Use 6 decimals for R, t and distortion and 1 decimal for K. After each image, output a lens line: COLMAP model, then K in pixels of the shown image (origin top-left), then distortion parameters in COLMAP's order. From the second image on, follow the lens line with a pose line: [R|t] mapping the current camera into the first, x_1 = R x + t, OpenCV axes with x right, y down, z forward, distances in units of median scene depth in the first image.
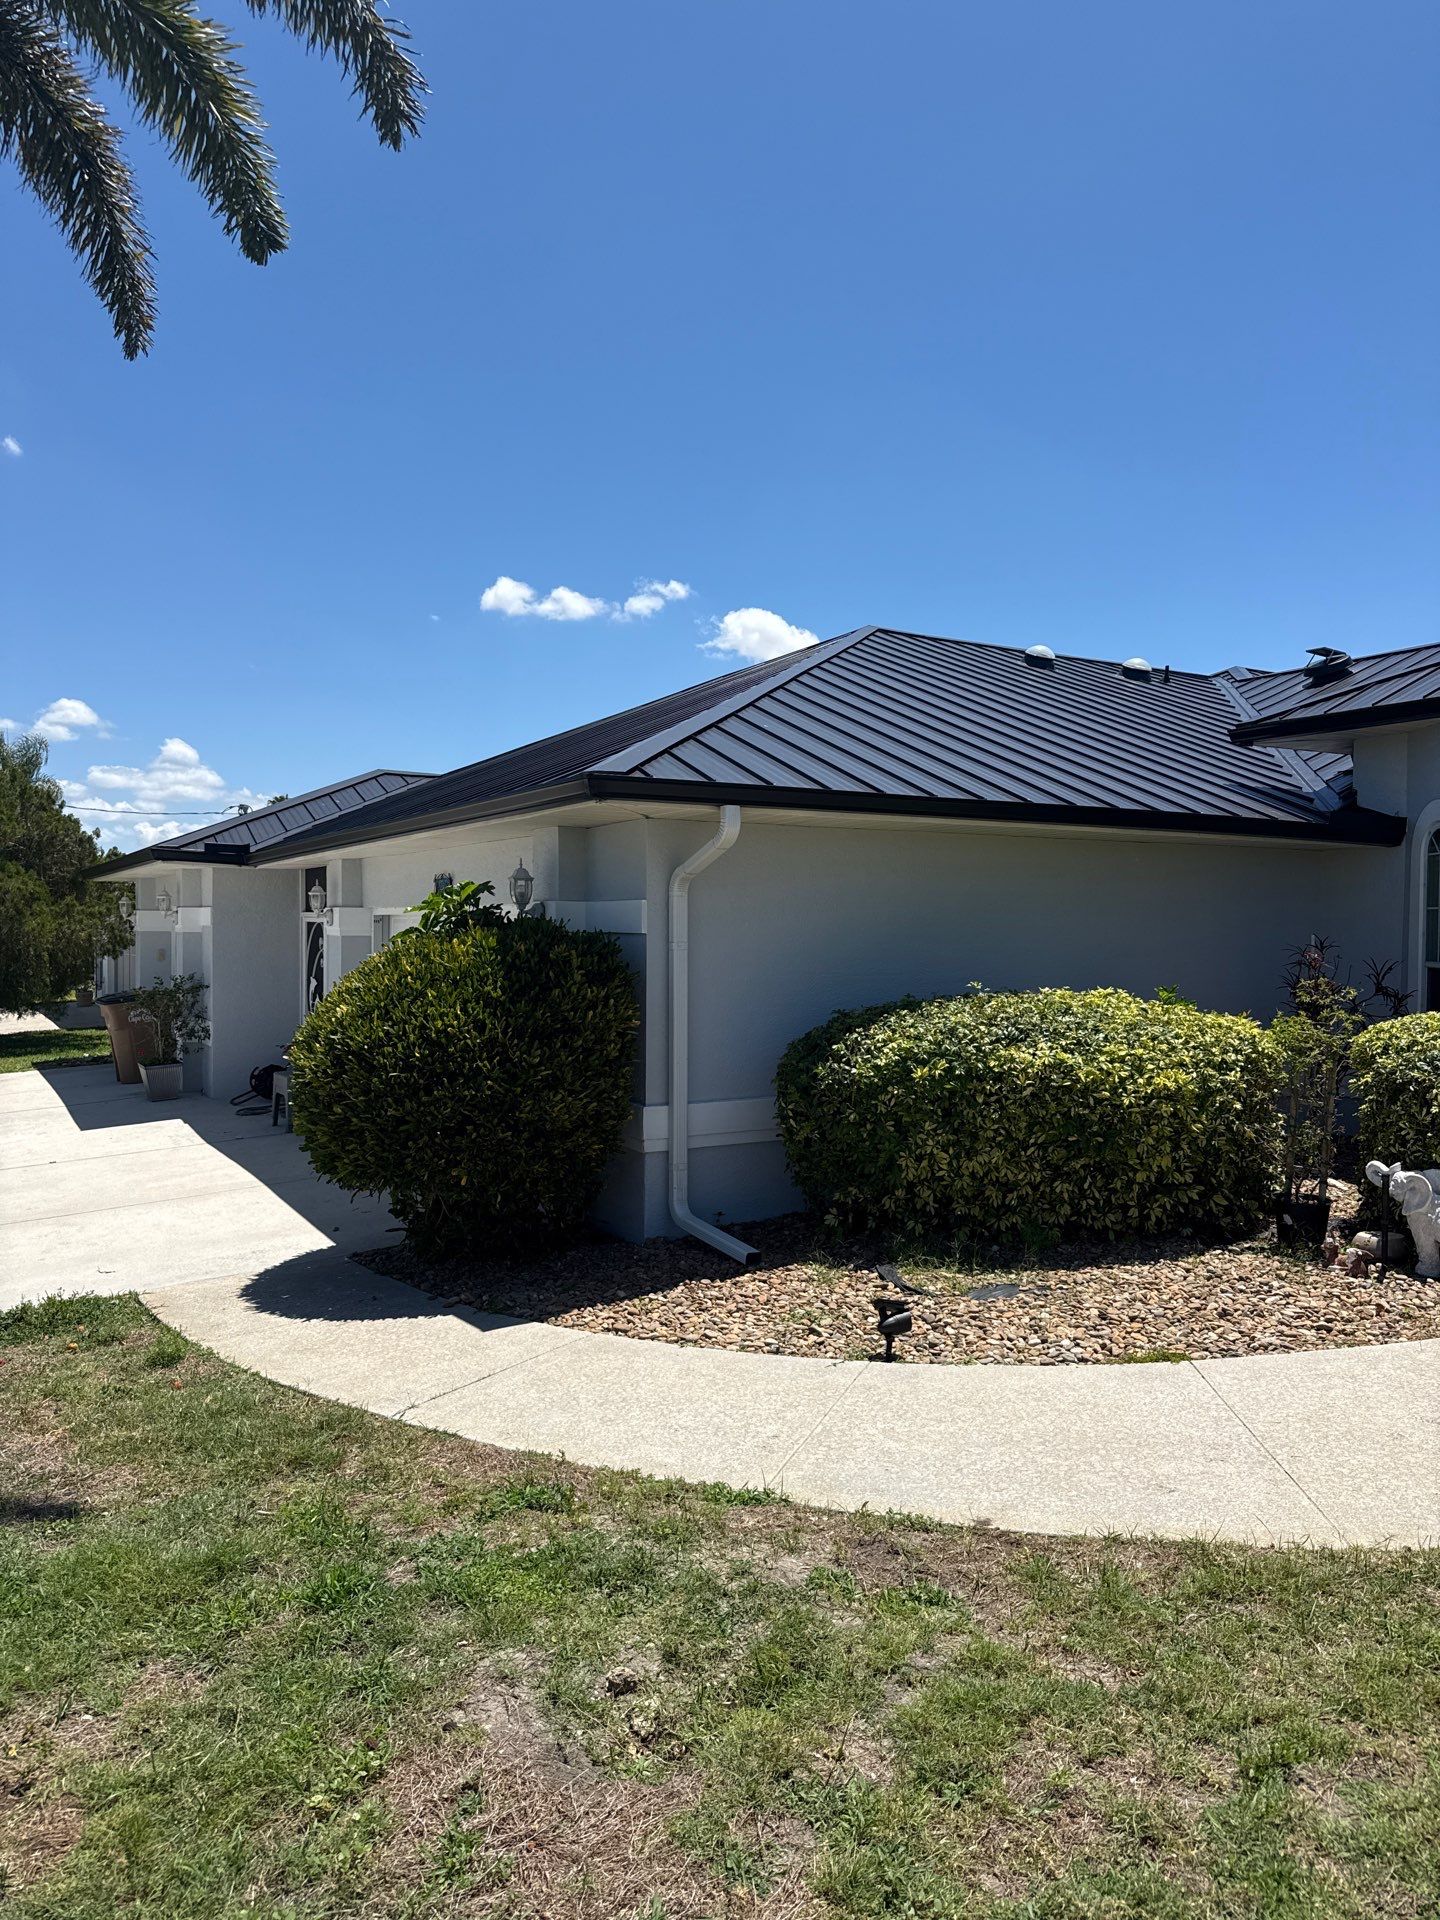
lens RADIAL K [[1348.1, 0, 710.4], [0, 1348.1, 936.1], [0, 0, 1]] dist [0.068443, -0.088494]
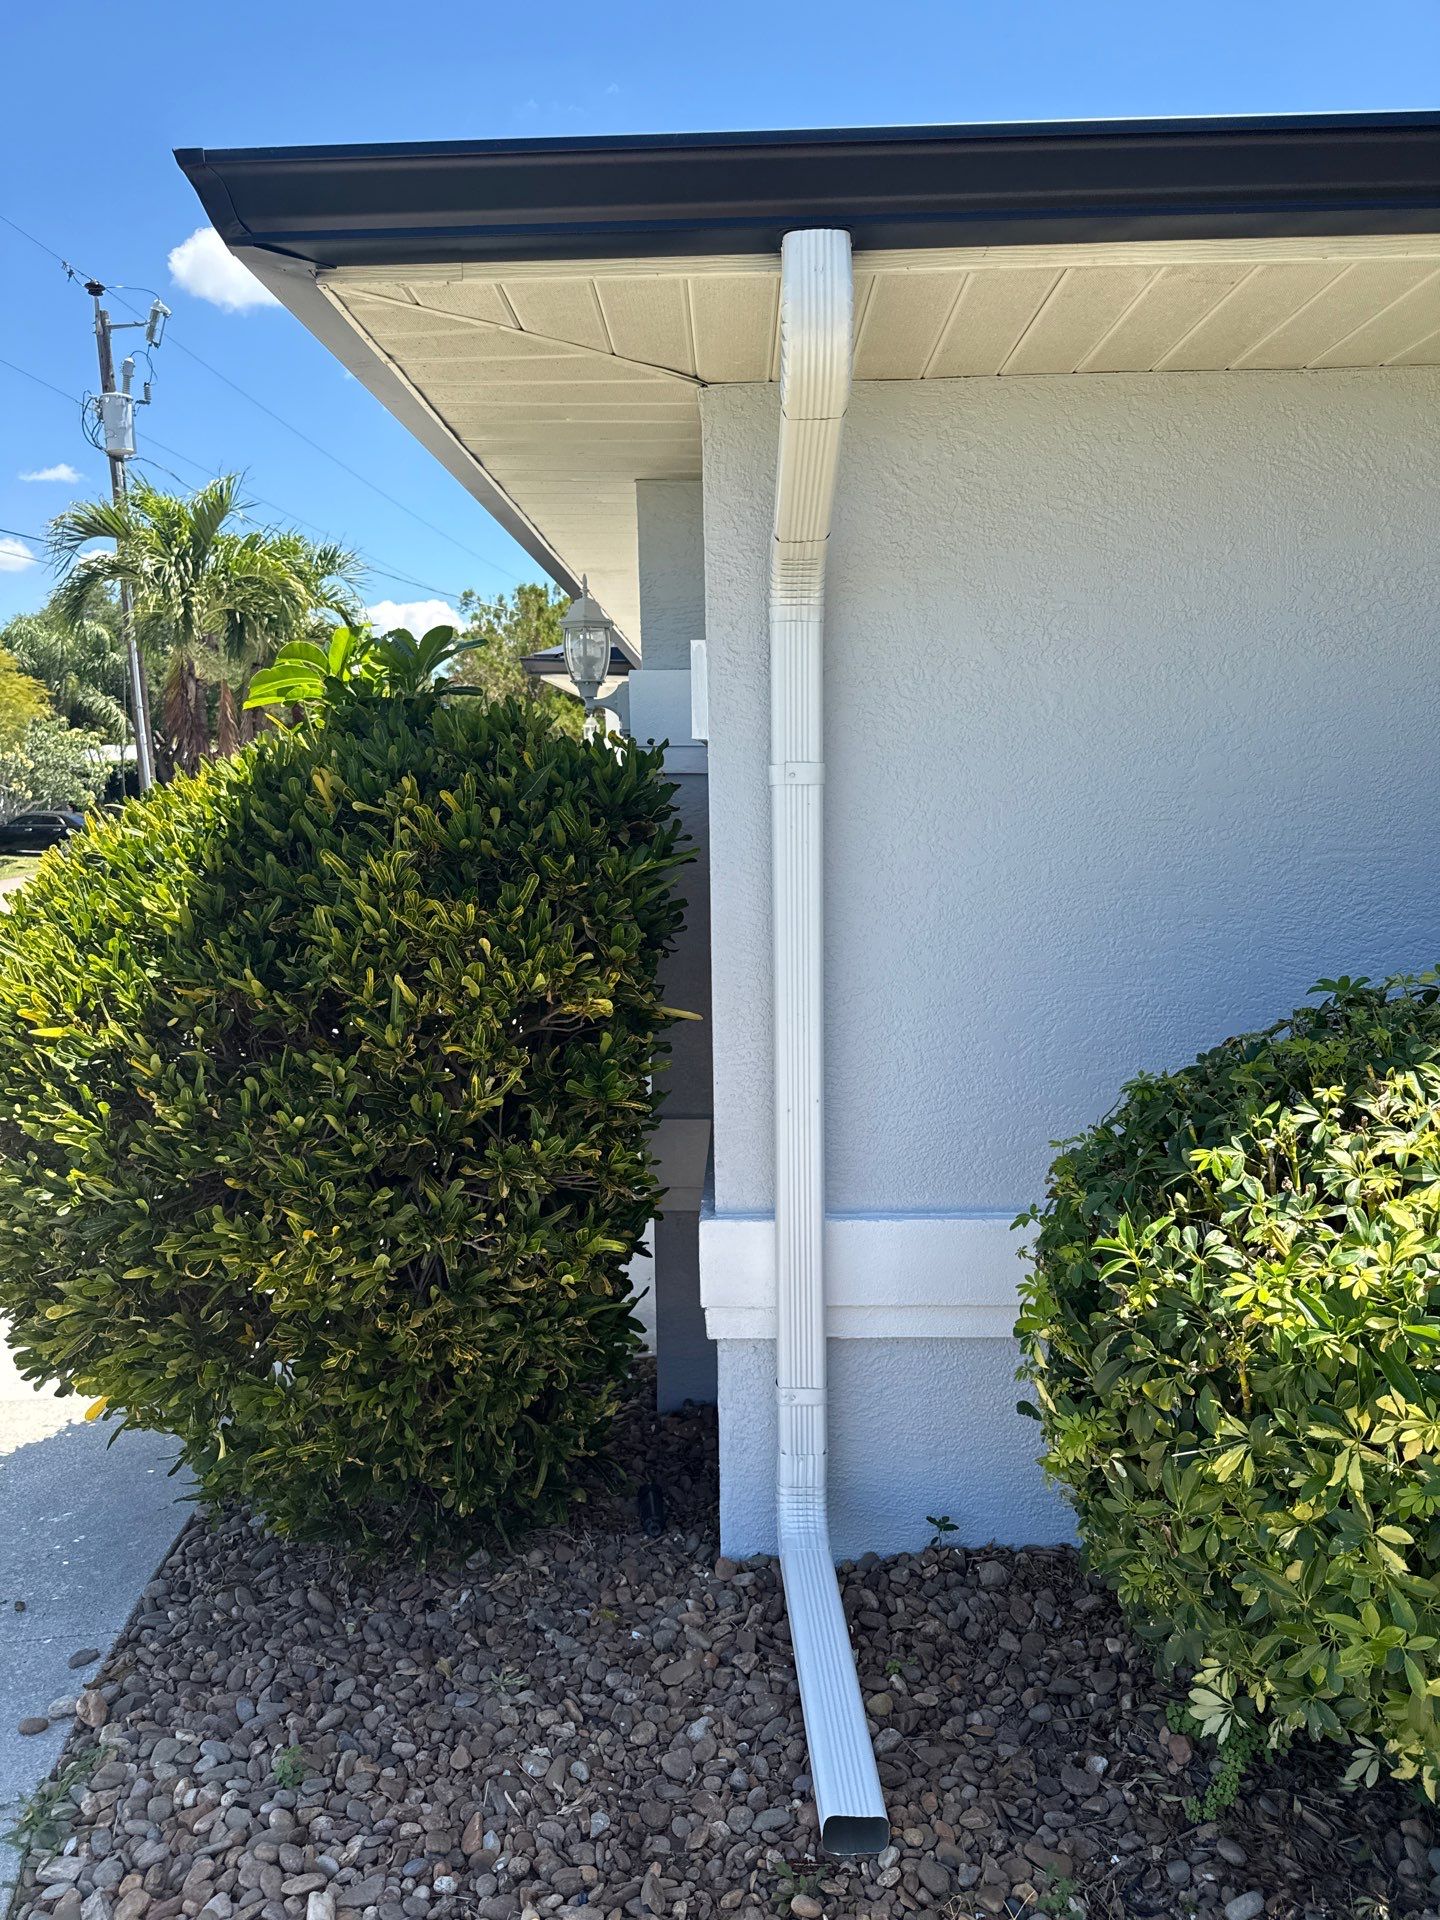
lens RADIAL K [[1348.1, 0, 709.9], [0, 1348.1, 970.1], [0, 0, 1]] dist [0.068443, -0.088494]
pose [[0.853119, 0.058572, -0.518418, 0.146294], [0.020750, 0.989082, 0.145896, 0.006583], [0.521304, -0.135224, 0.842590, 0.743266]]
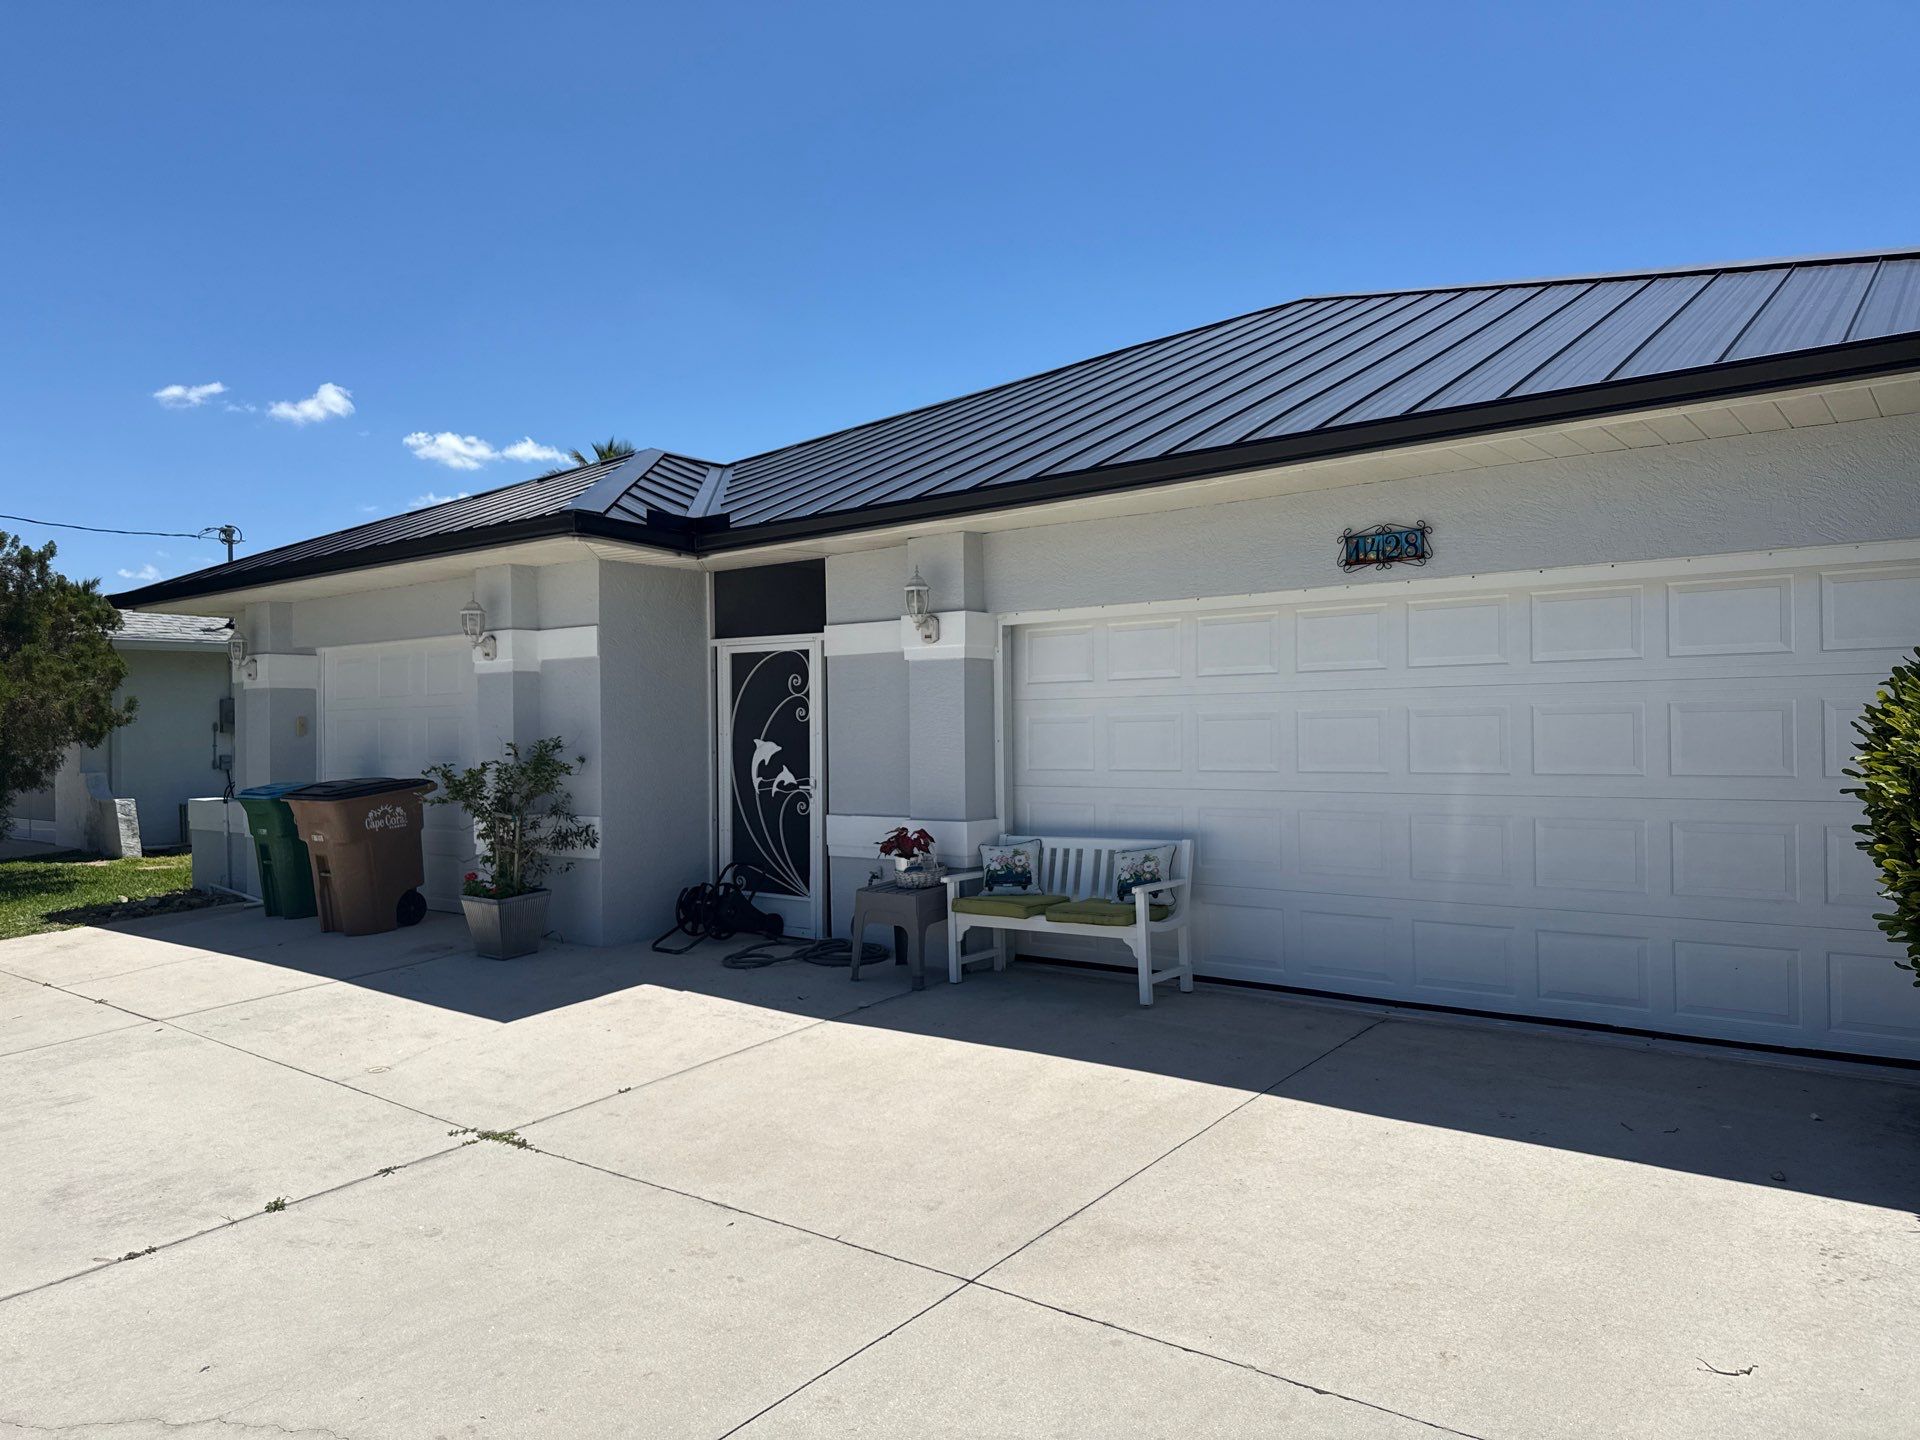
lens RADIAL K [[1348.1, 0, 935.4], [0, 1348.1, 725.1], [0, 0, 1]] dist [0.068443, -0.088494]
pose [[0.933651, -0.014738, 0.357880, -0.874597], [0.020003, 0.999739, -0.011014, 0.063208], [-0.357625, 0.017442, 0.933703, 0.770944]]
